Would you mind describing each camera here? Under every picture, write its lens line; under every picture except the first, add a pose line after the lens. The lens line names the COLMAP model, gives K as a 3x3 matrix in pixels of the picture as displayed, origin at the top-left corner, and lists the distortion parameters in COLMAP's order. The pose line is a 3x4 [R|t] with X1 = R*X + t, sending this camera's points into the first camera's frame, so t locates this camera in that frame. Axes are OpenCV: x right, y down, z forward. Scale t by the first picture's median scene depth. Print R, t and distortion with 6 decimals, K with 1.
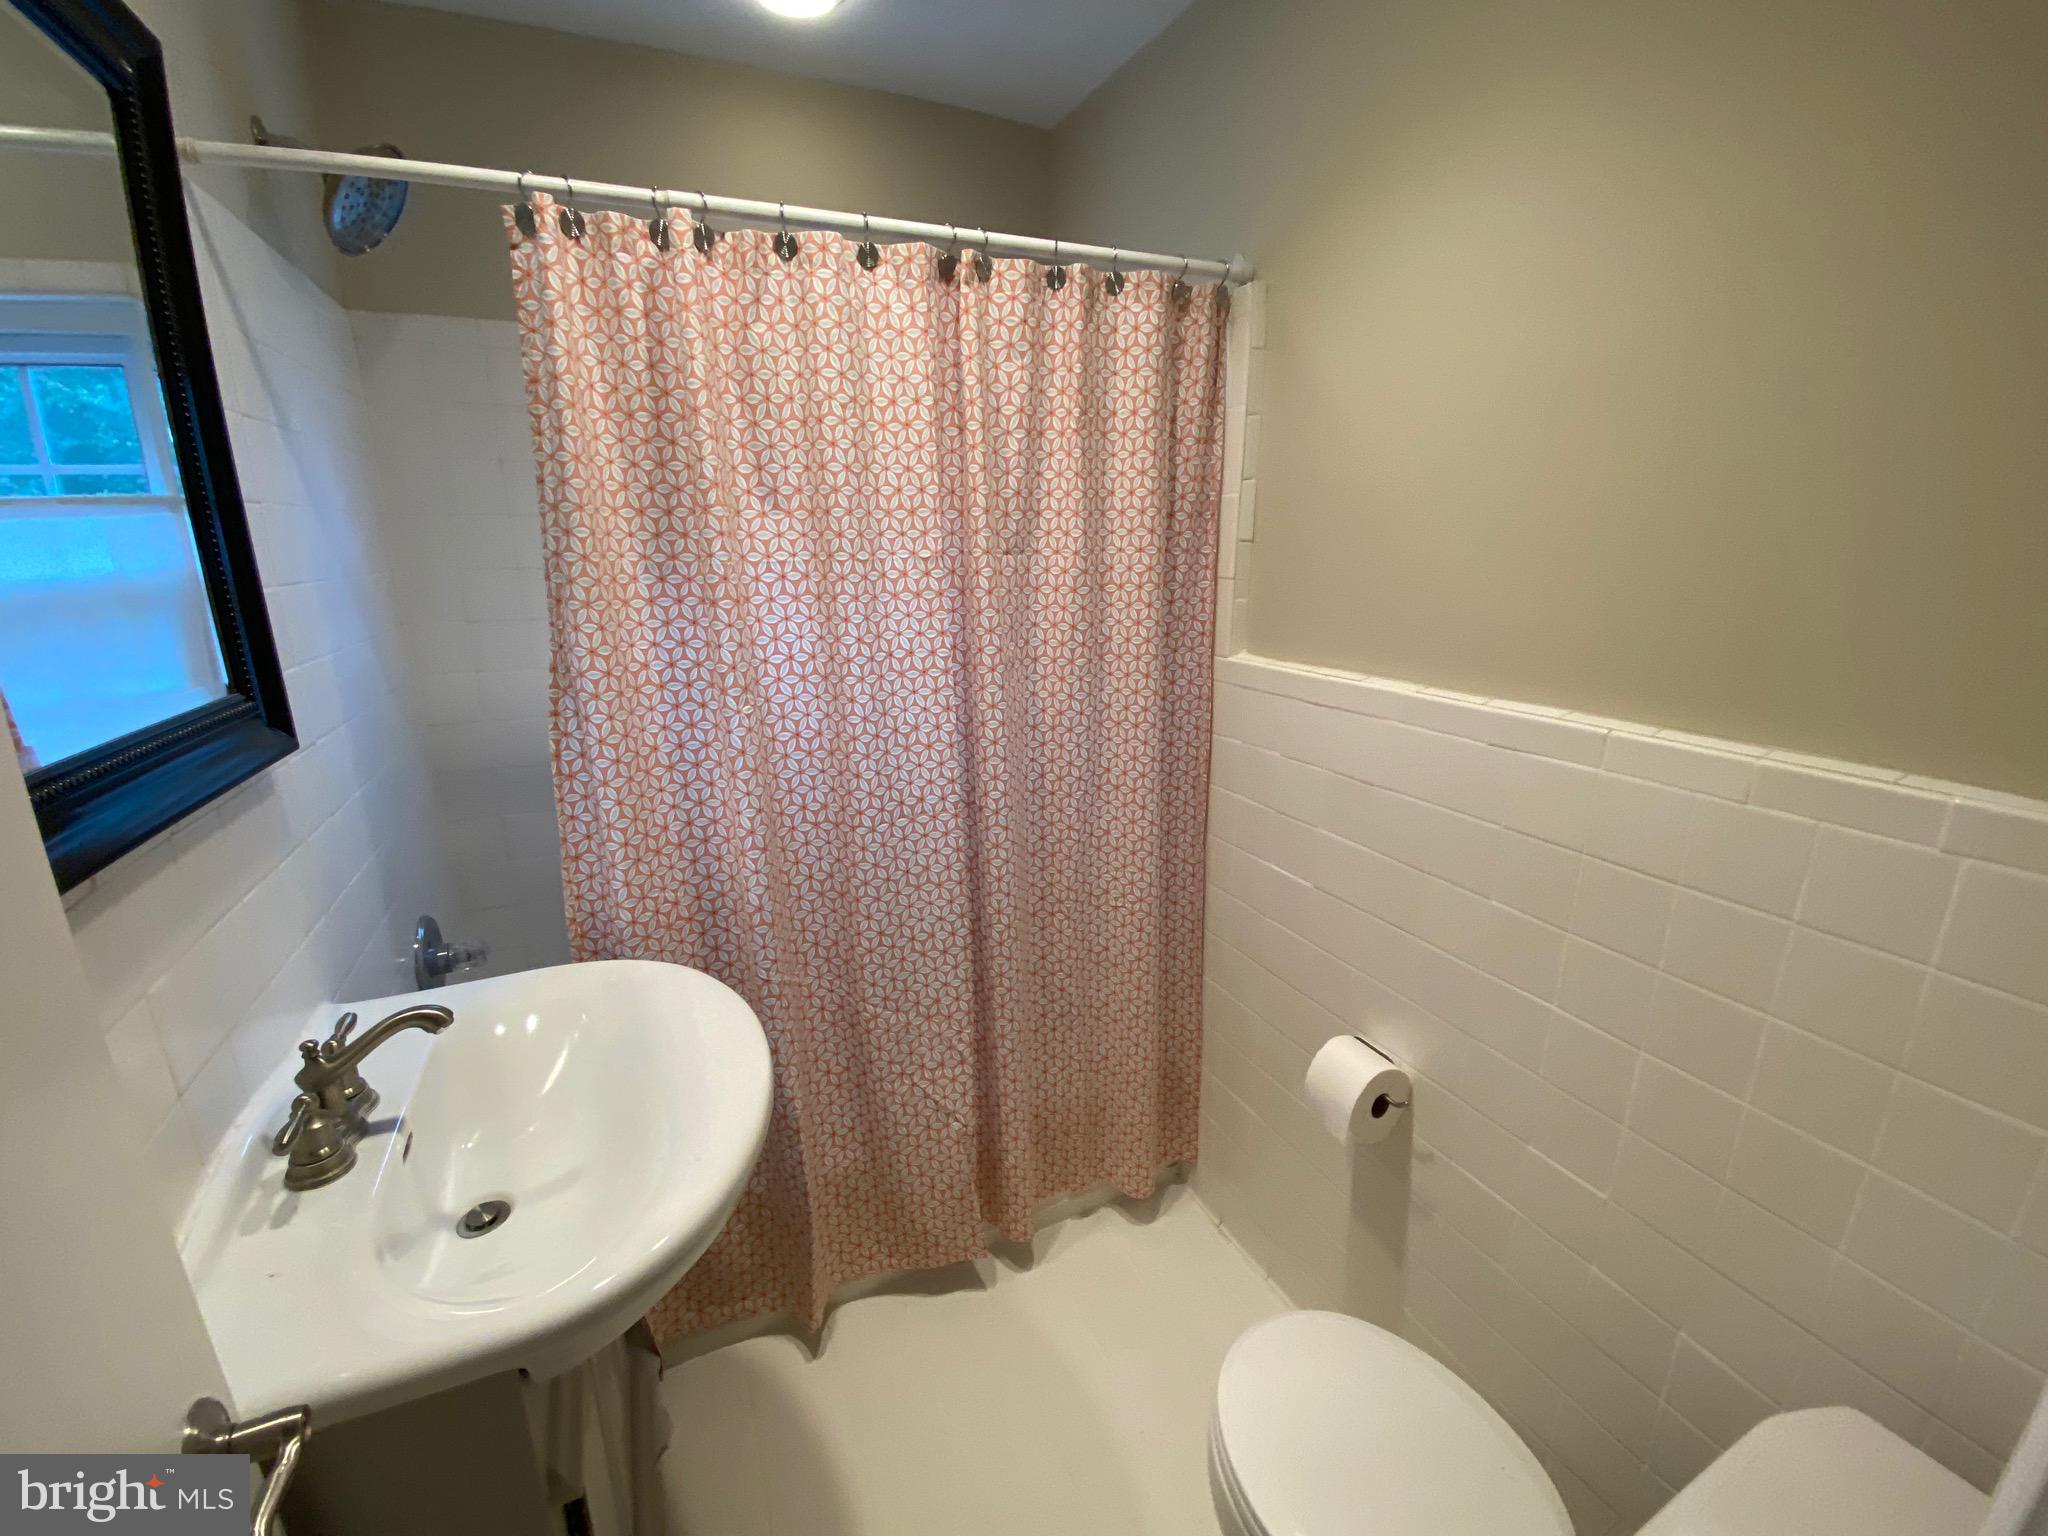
lens RADIAL K [[851.1, 0, 1032.5], [0, 851.1, 763.9], [0, 0, 1]] dist [-0.000761, -0.013913]
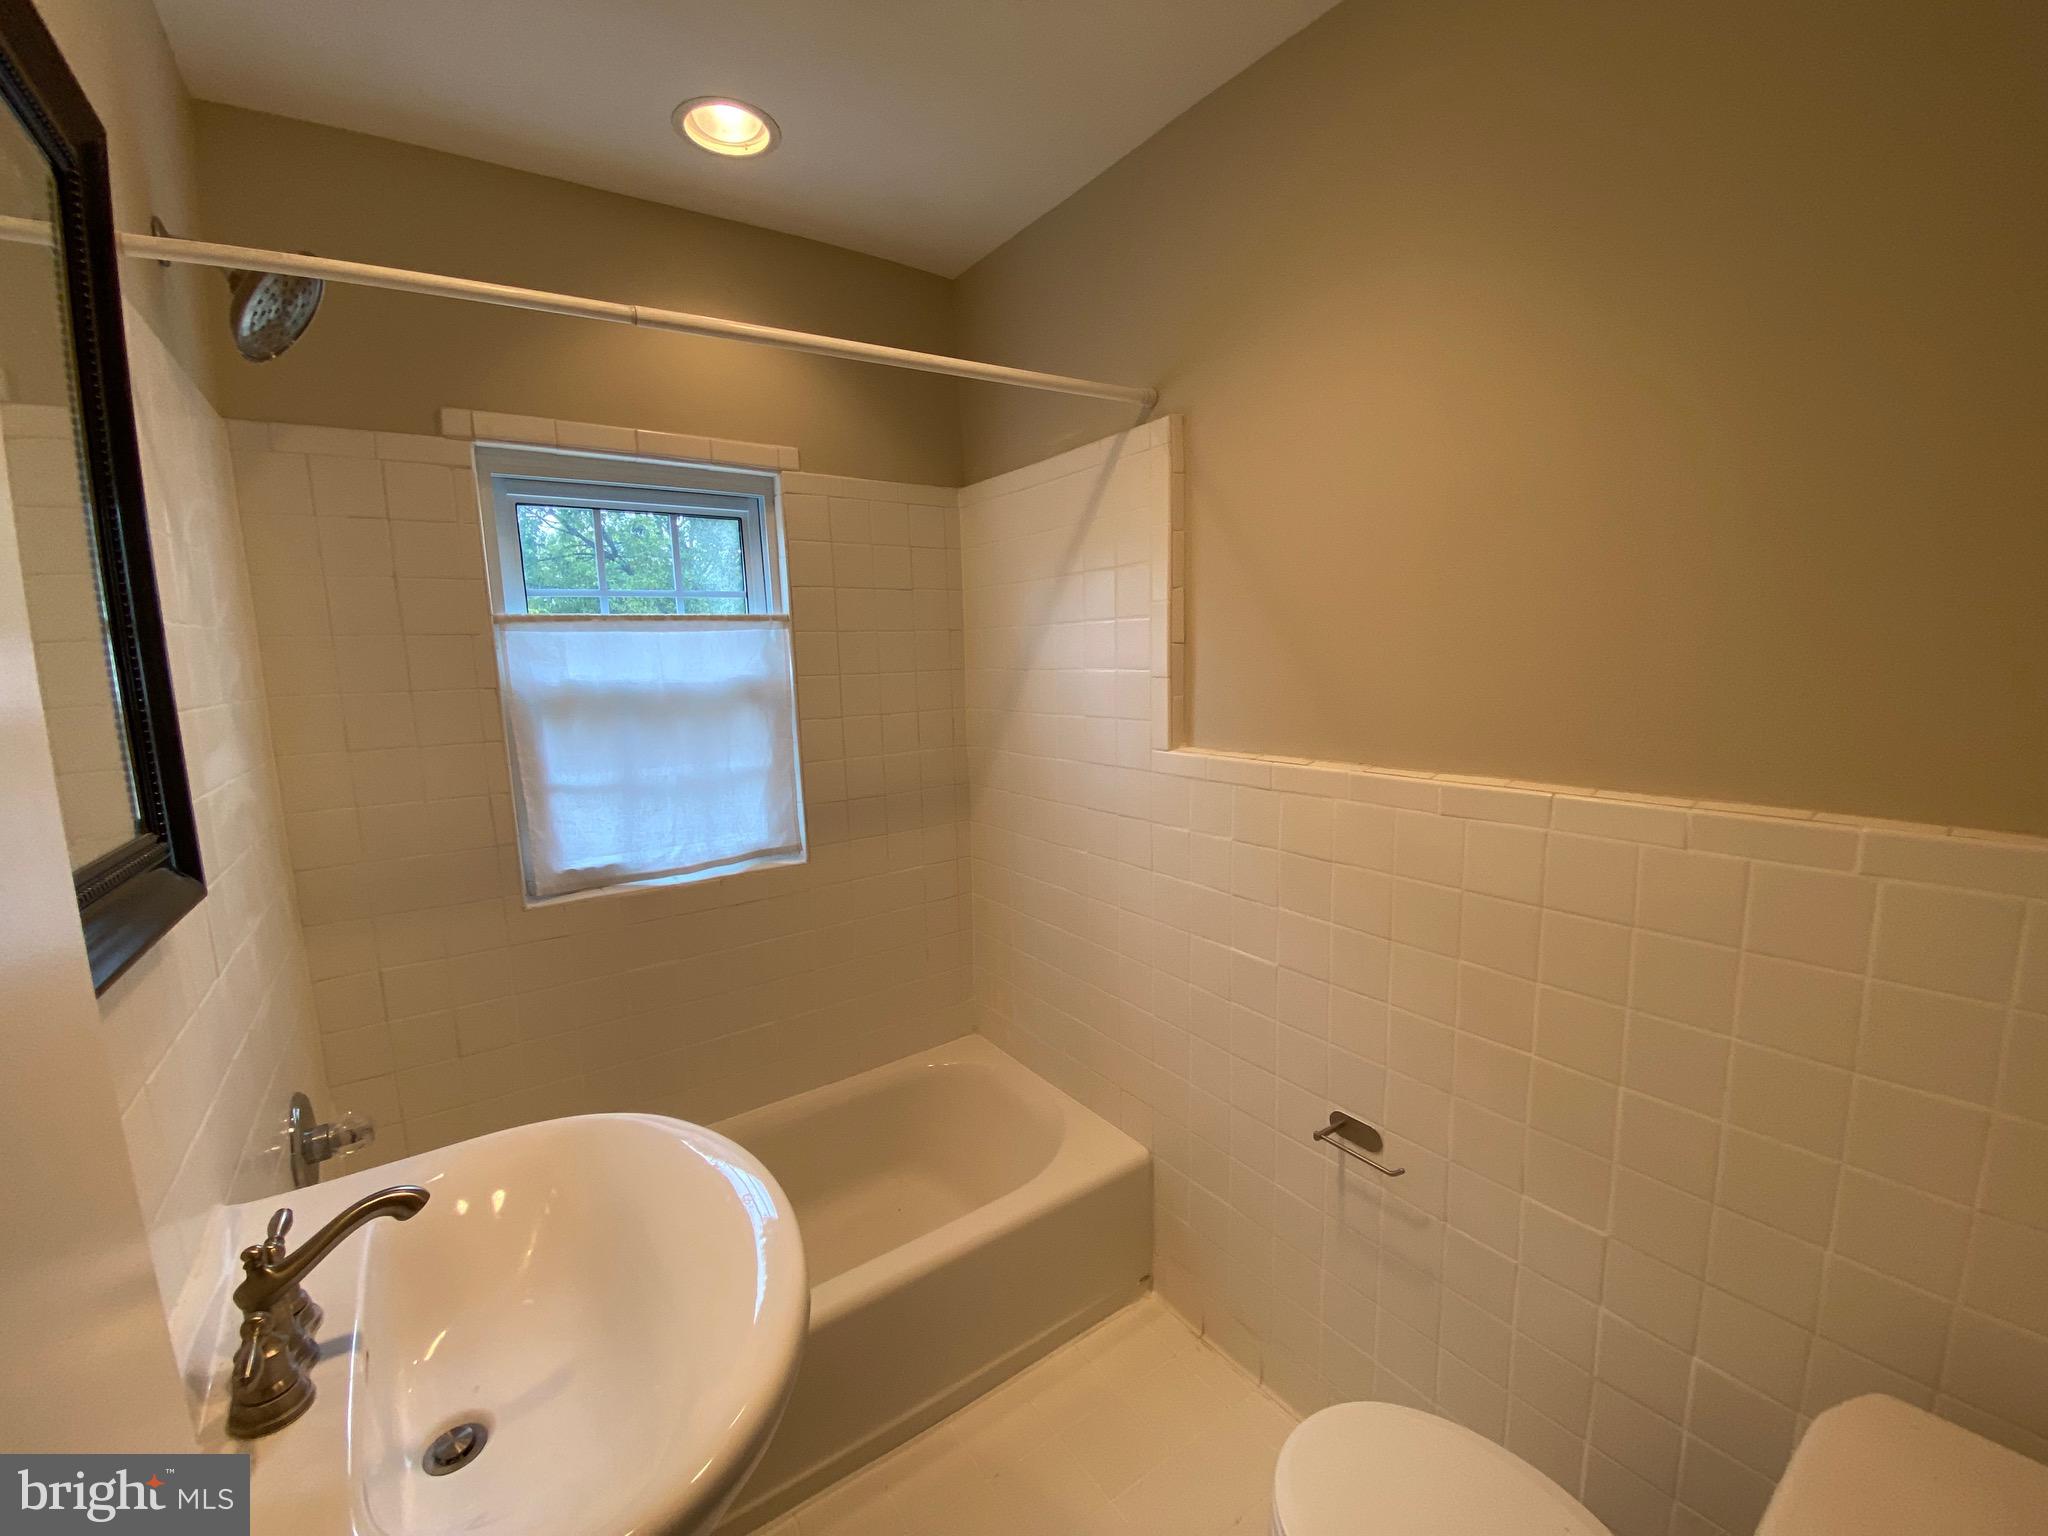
lens RADIAL K [[851.1, 0, 1032.5], [0, 851.1, 763.9], [0, 0, 1]] dist [-0.000761, -0.013913]
pose [[0.983107, -0.046114, 0.177127, -0.203972], [0.068969, 0.989741, -0.125127, 0.014041], [-0.169540, 0.135229, 0.976201, 0.011197]]
